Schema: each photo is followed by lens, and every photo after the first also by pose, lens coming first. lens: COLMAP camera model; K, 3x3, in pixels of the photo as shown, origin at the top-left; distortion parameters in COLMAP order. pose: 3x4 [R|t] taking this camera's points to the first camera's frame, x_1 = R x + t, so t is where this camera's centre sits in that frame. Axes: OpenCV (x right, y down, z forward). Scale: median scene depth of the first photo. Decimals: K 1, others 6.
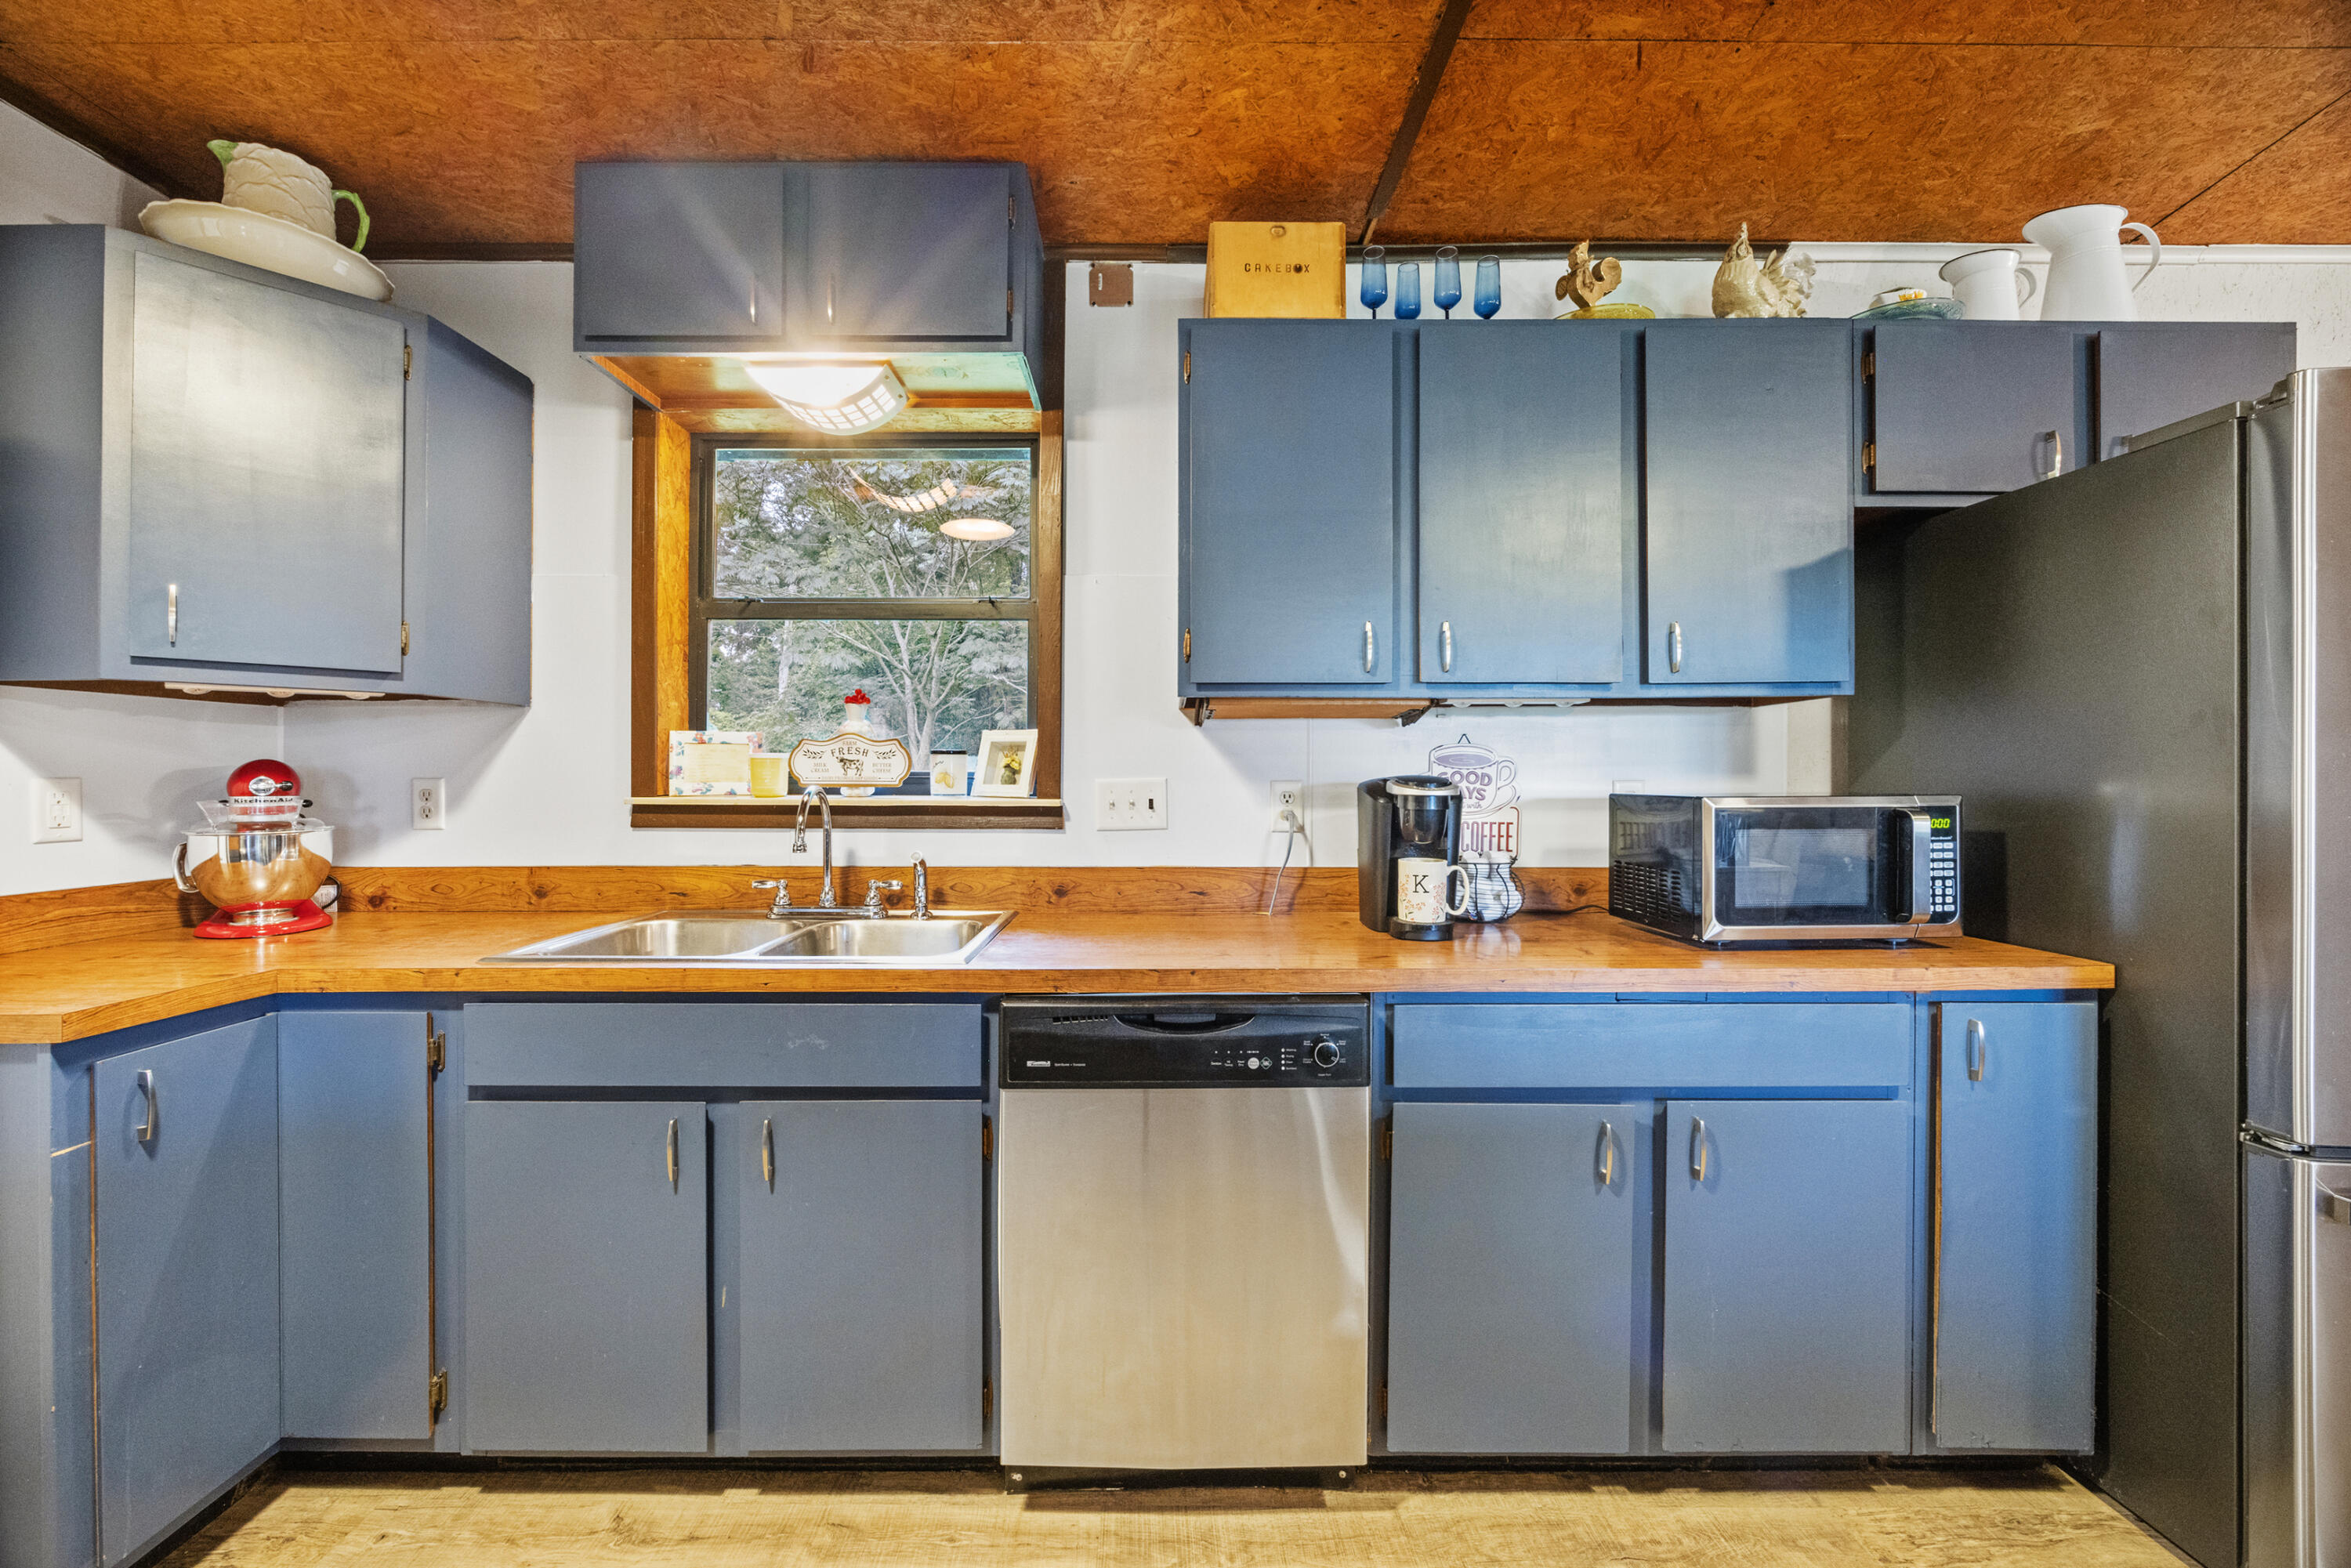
lens RADIAL K [[901.8, 0, 1174.2], [0, 901.8, 774.8], [0, 0, 1]] dist [-0.004115, -0.000104]
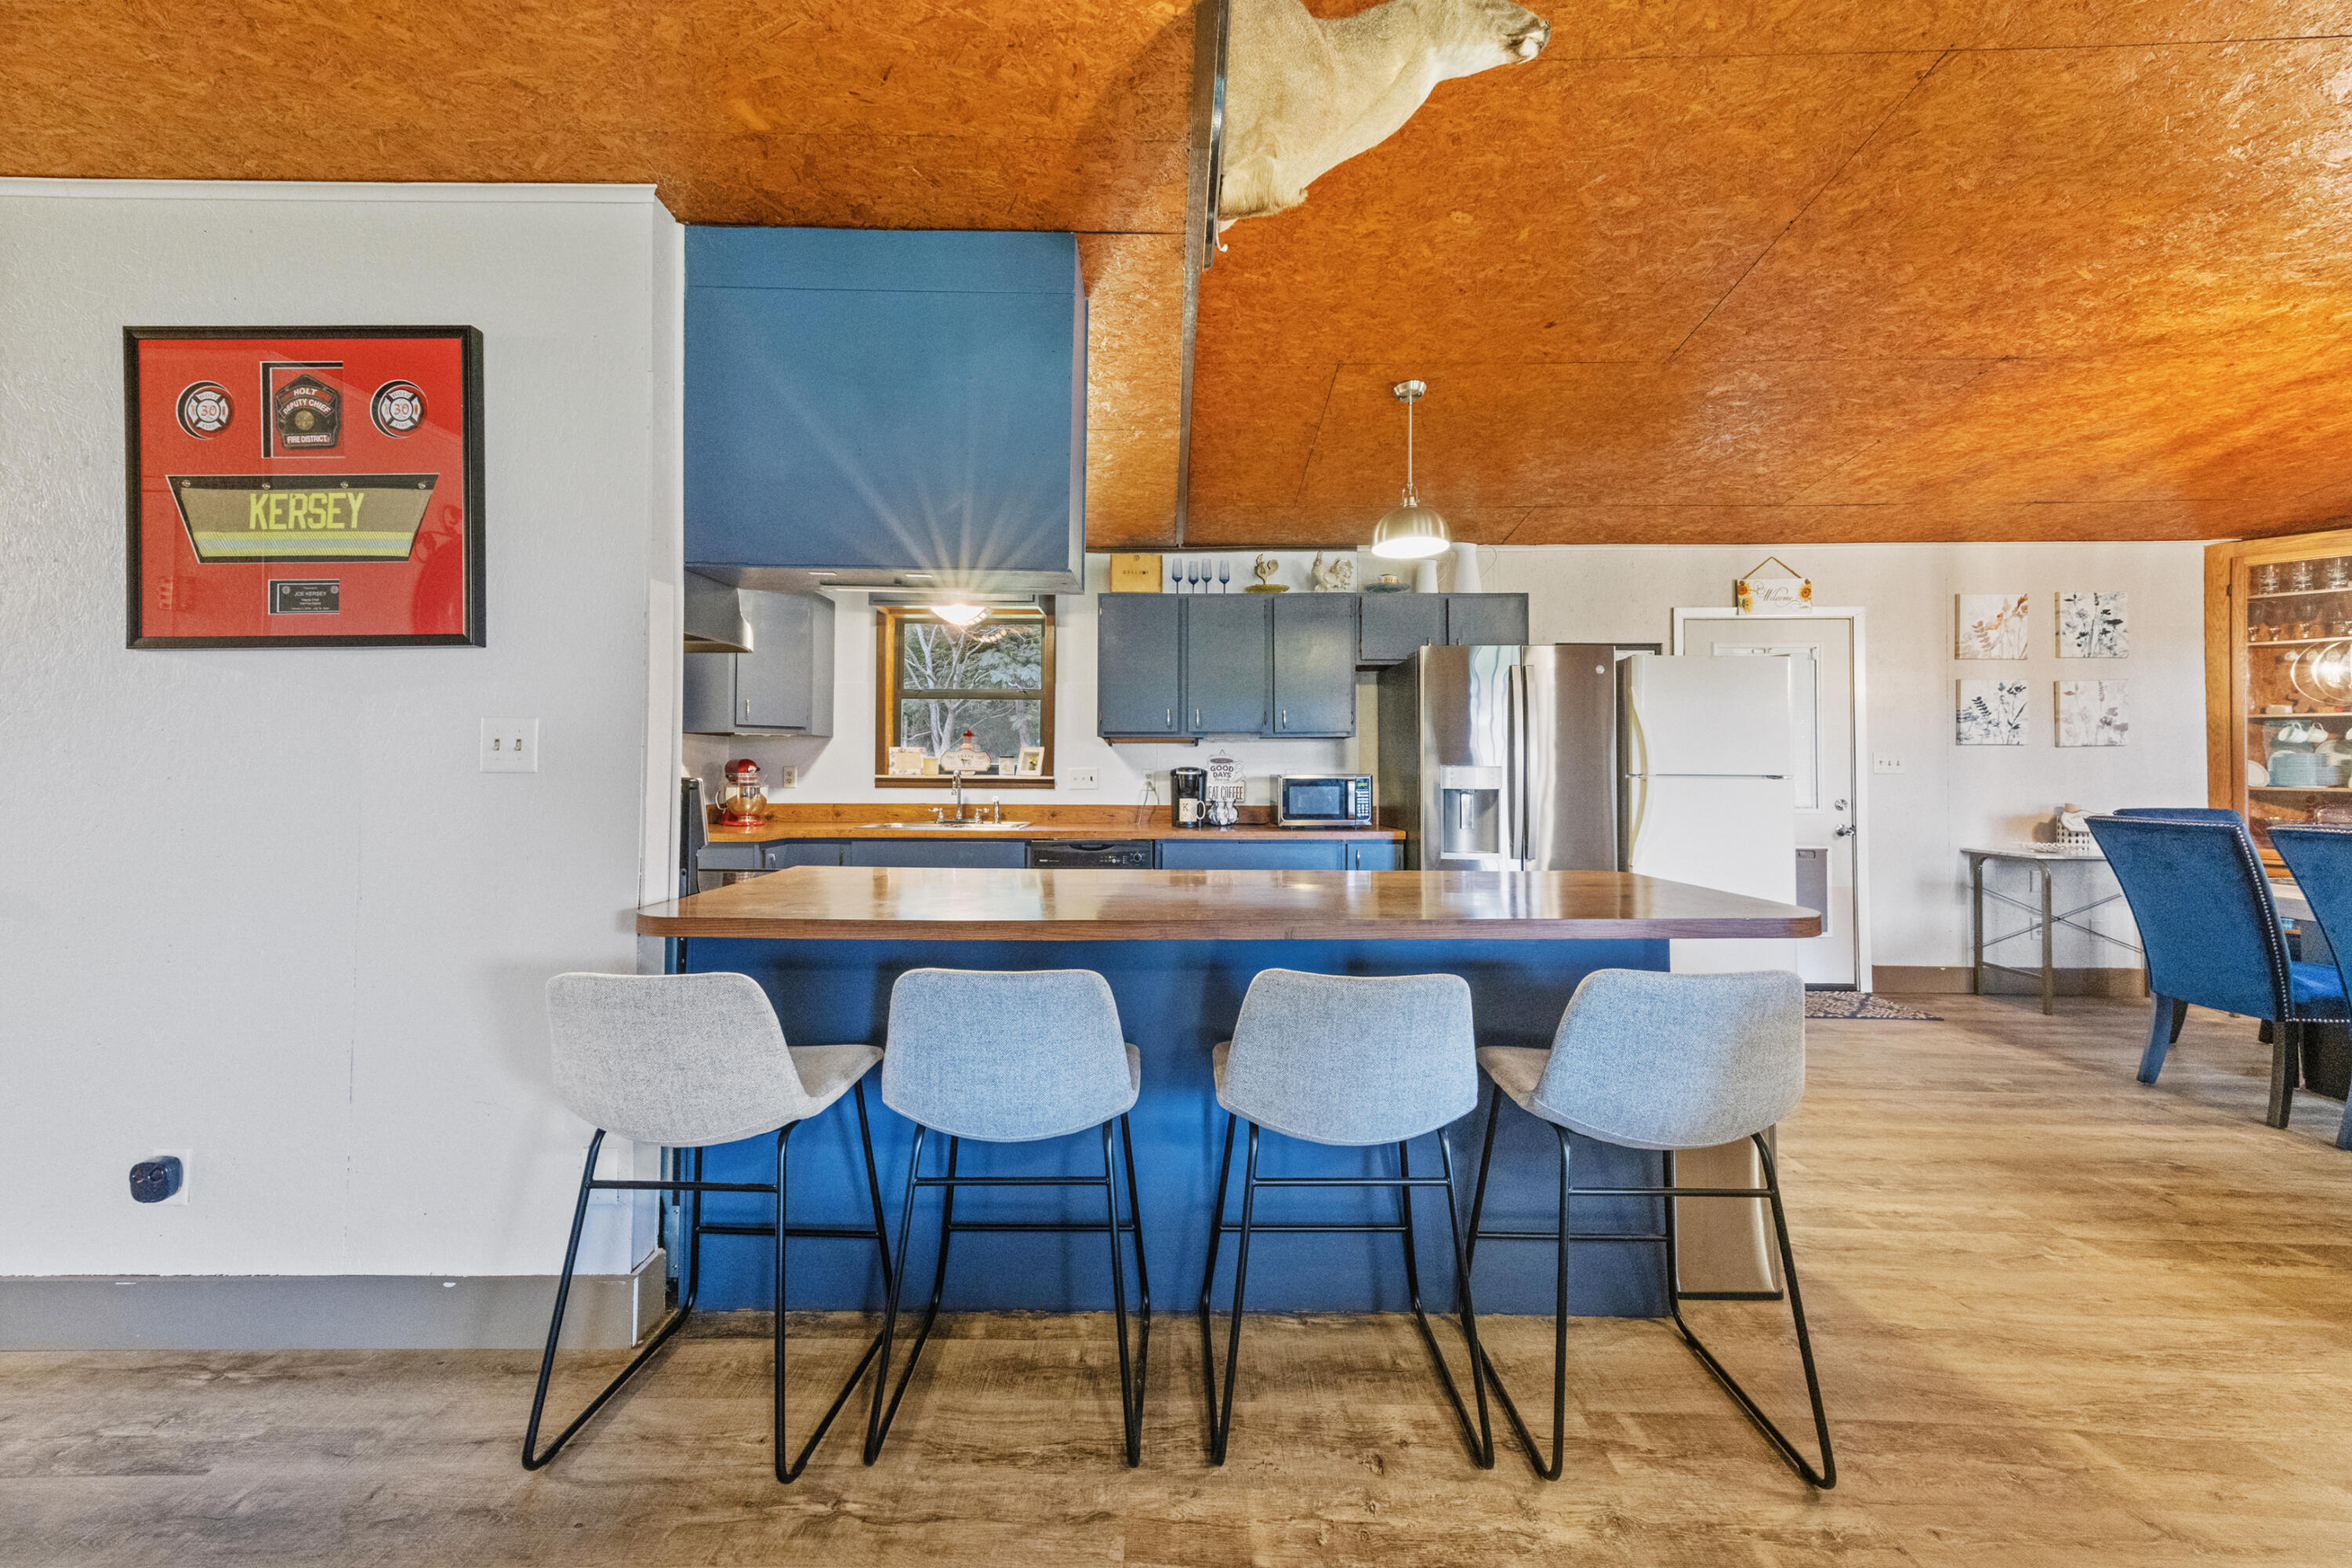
lens RADIAL K [[930.1, 0, 1168.8], [0, 930.1, 754.2], [0, 0, 1]] dist [-0.000220, 0.000135]
pose [[0.999852, 0.002381, -0.017016, 0.238754], [-0.002595, 0.999918, -0.012573, -0.001738], [0.016984, 0.012615, 0.999776, -1.574607]]
